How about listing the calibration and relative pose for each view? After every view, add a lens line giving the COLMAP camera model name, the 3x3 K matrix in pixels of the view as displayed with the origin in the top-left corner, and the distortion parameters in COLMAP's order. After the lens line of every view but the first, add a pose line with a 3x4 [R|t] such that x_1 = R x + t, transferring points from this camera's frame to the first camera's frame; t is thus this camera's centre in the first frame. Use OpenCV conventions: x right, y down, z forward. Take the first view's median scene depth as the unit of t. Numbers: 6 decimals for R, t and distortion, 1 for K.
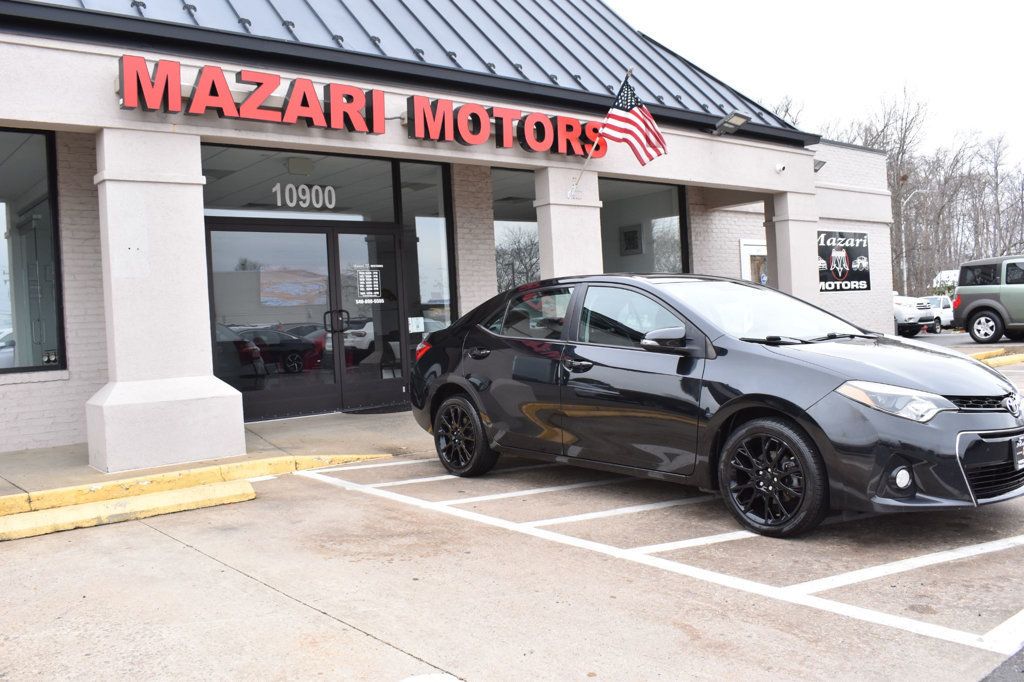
lens RADIAL K [[904.9, 0, 466.6], [0, 904.9, 337.8], [0, 0, 1]] dist [-0.041910, 0.001643]
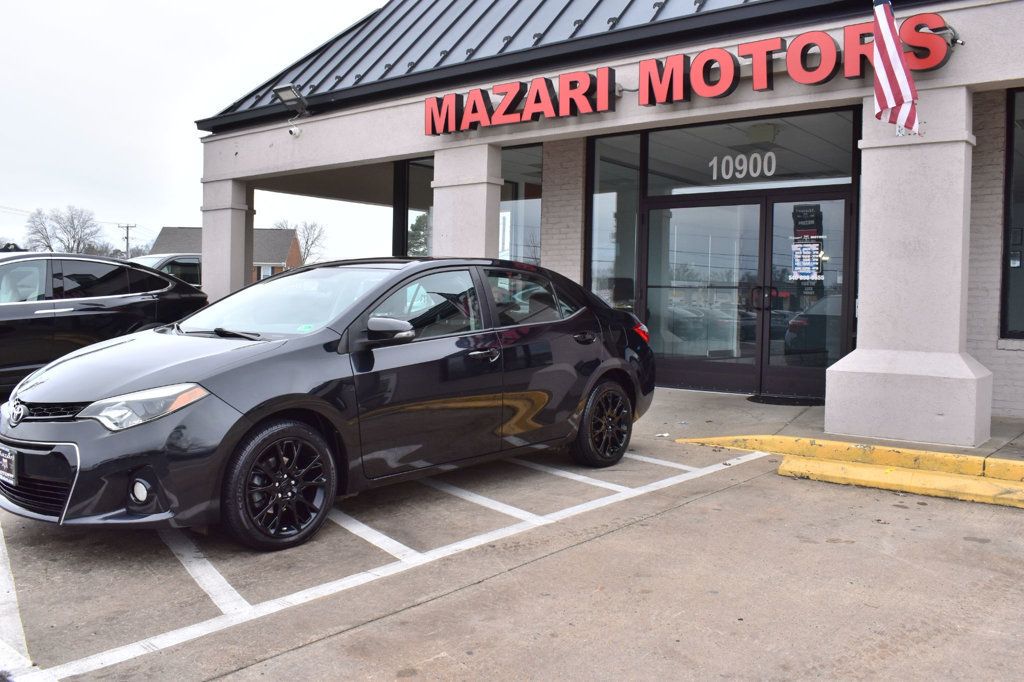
lens RADIAL K [[904.9, 0, 524.2], [0, 904.9, 344.3], [0, 0, 1]] dist [-0.041910, 0.001643]
pose [[0.253261, 0.092083, -0.963006, 0.953294], [-0.043832, 0.995529, 0.083665, -0.051709], [0.966404, 0.021021, 0.256165, 0.721887]]
